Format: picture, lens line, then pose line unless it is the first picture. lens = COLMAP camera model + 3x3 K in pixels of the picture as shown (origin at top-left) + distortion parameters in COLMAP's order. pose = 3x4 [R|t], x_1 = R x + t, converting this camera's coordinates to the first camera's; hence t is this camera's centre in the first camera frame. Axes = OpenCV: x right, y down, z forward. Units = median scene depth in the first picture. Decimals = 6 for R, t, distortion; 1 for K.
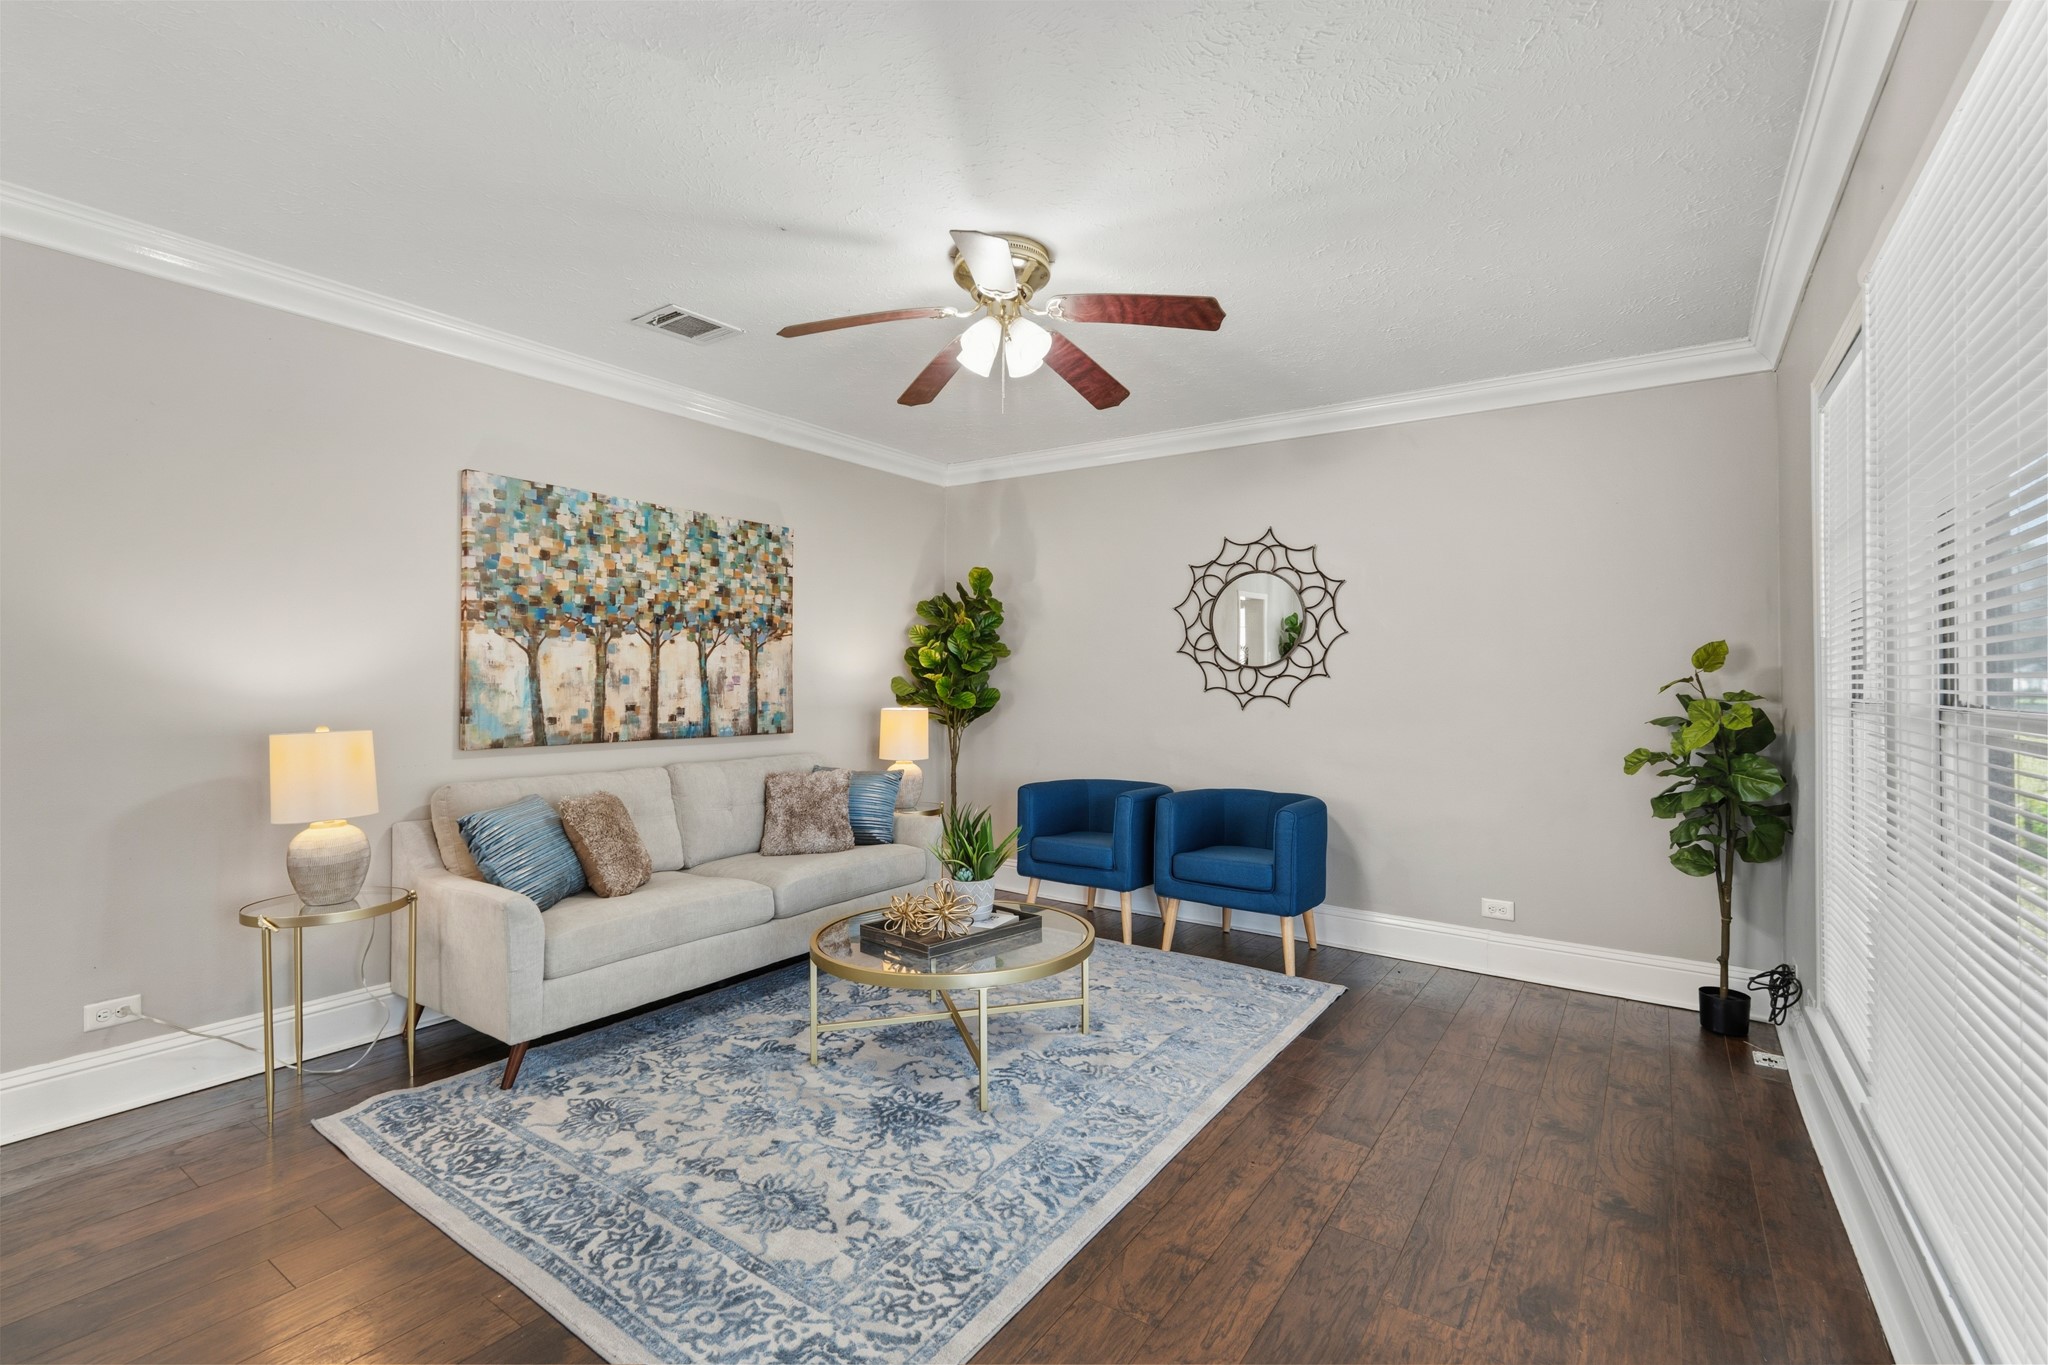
lens RADIAL K [[902.3, 0, 1020.8], [0, 902.3, 680.2], [0, 0, 1]] dist [-0.003019, 0.000076]
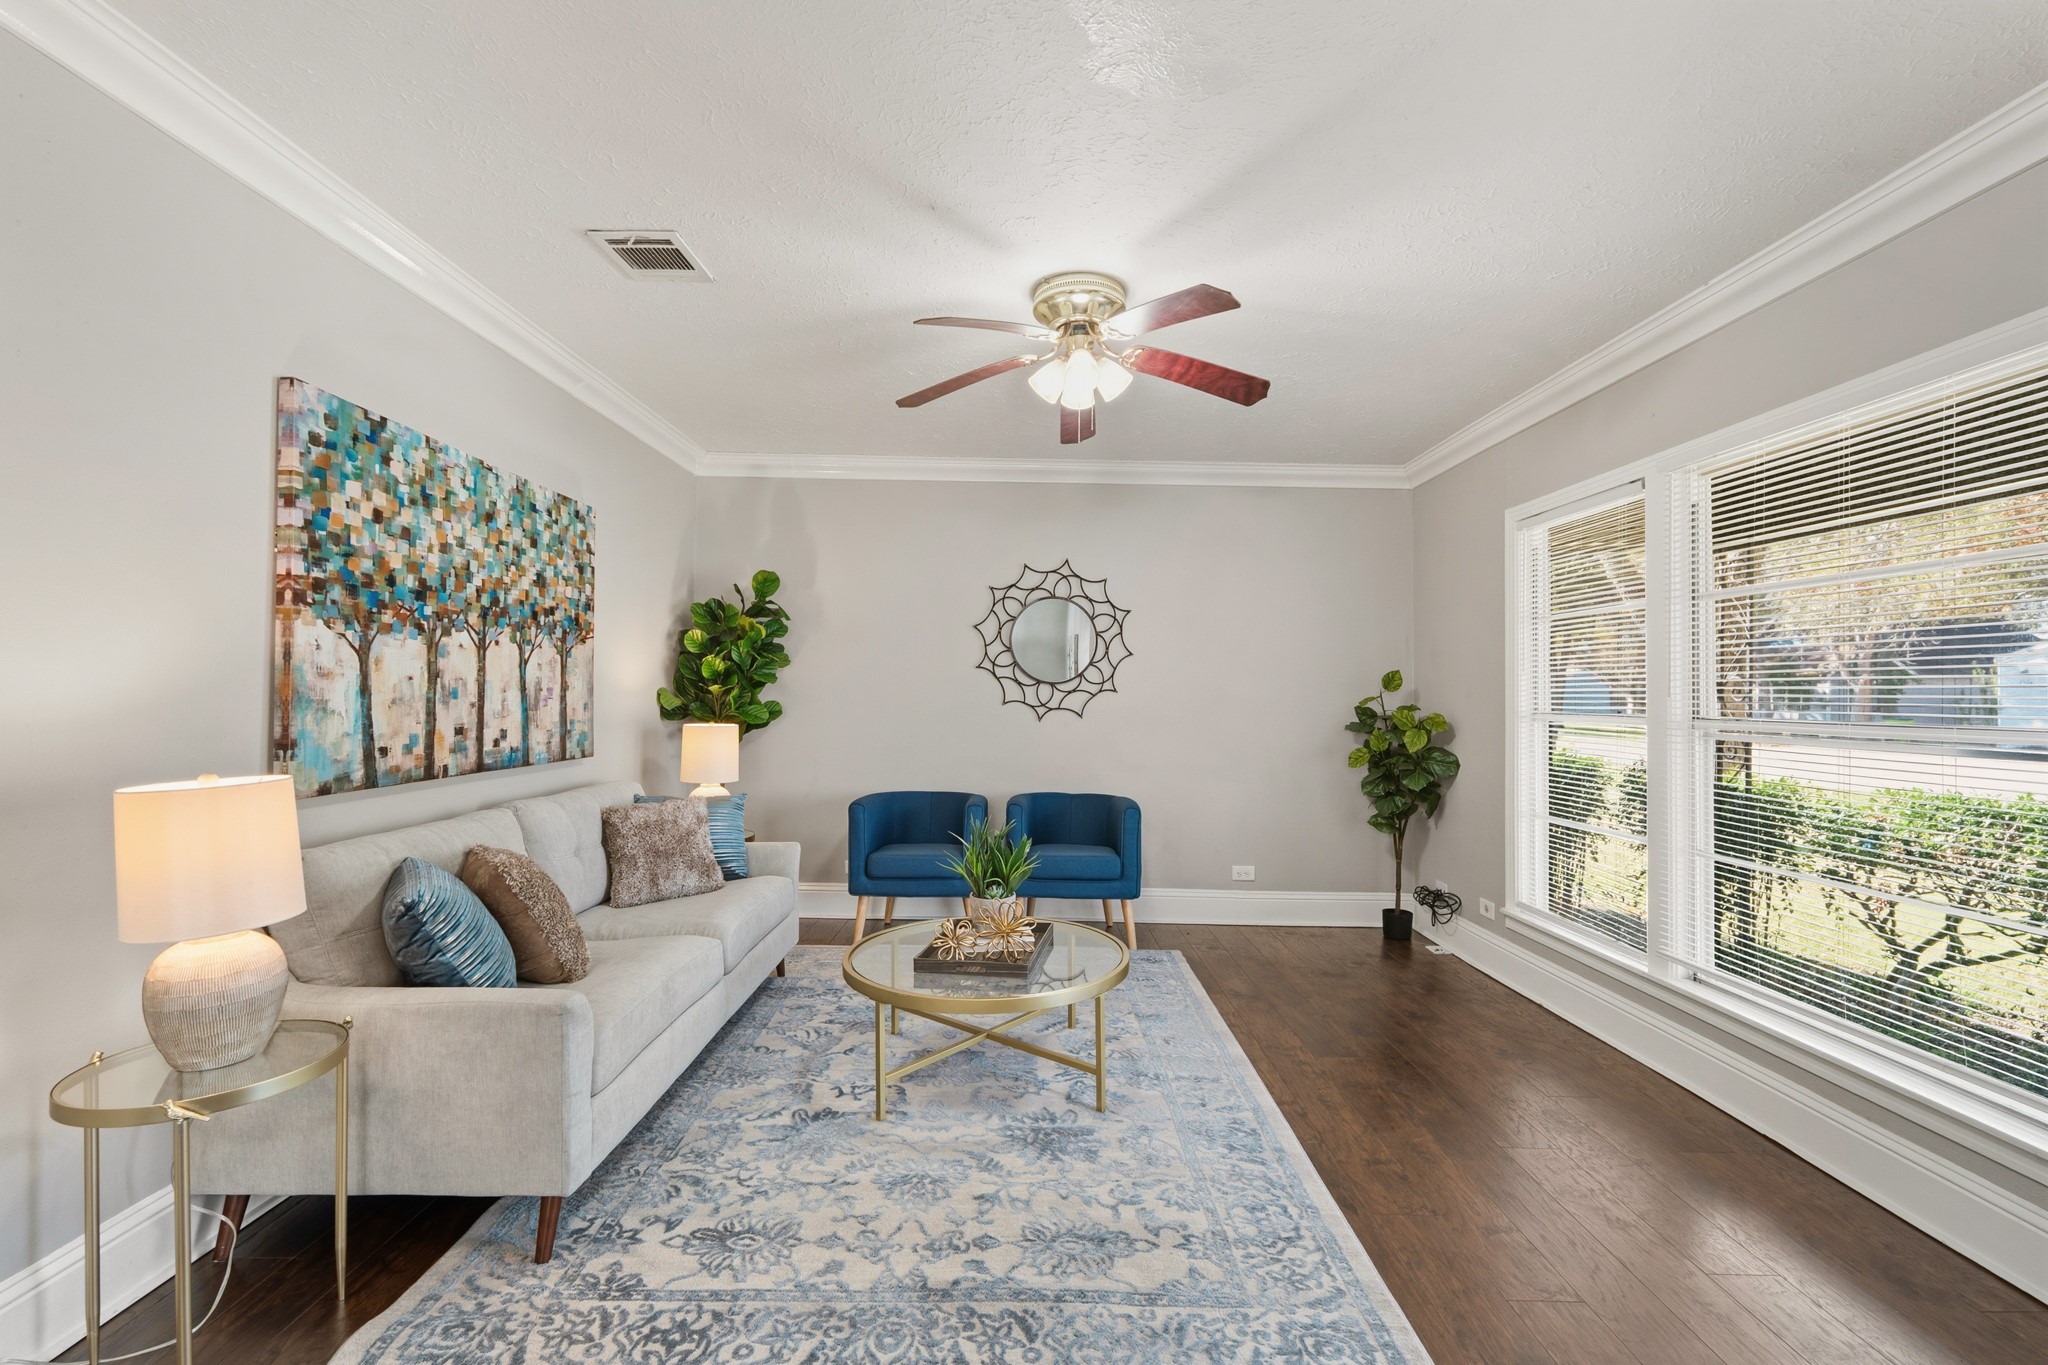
lens RADIAL K [[889.6, 0, 1014.9], [0, 889.6, 684.8], [0, 0, 1]] dist [-0.000665, 0.000284]
pose [[0.824695, 0.008947, 0.565507, -0.476480], [-0.007564, 0.999960, -0.004789, -0.007410], [-0.565527, -0.000328, 0.824730, 0.138848]]
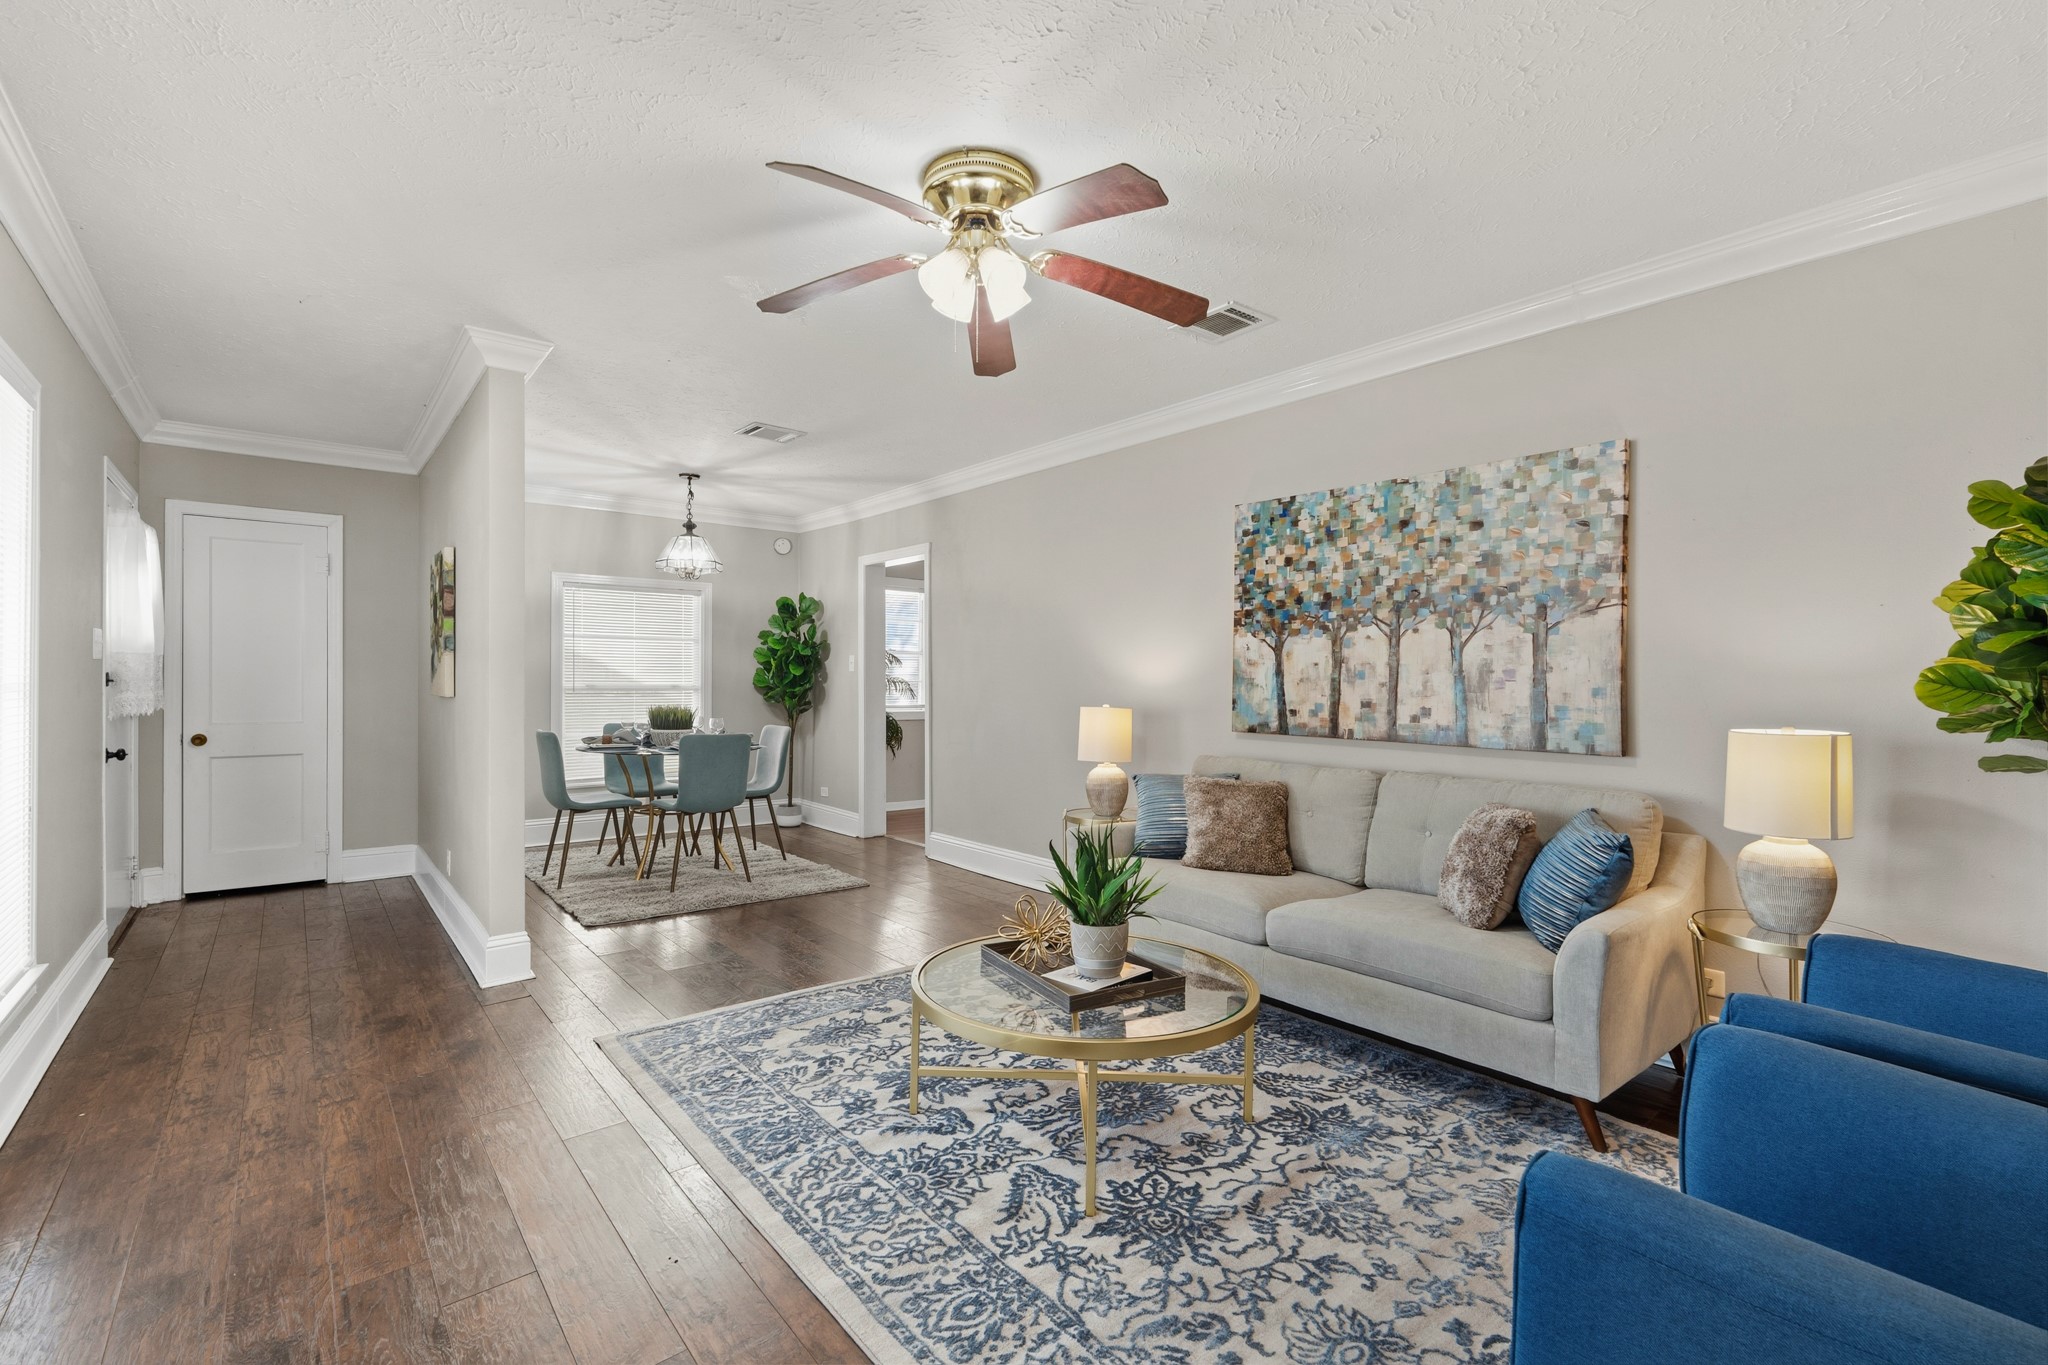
lens RADIAL K [[902.3, 0, 1020.8], [0, 902.3, 680.2], [0, 0, 1]] dist [-0.003019, 0.000076]
pose [[-0.266674, -0.001636, -0.963785, 0.579268], [-0.005180, 0.999987, -0.000264, 0.007370], [0.963773, 0.004922, -0.266679, 0.916382]]
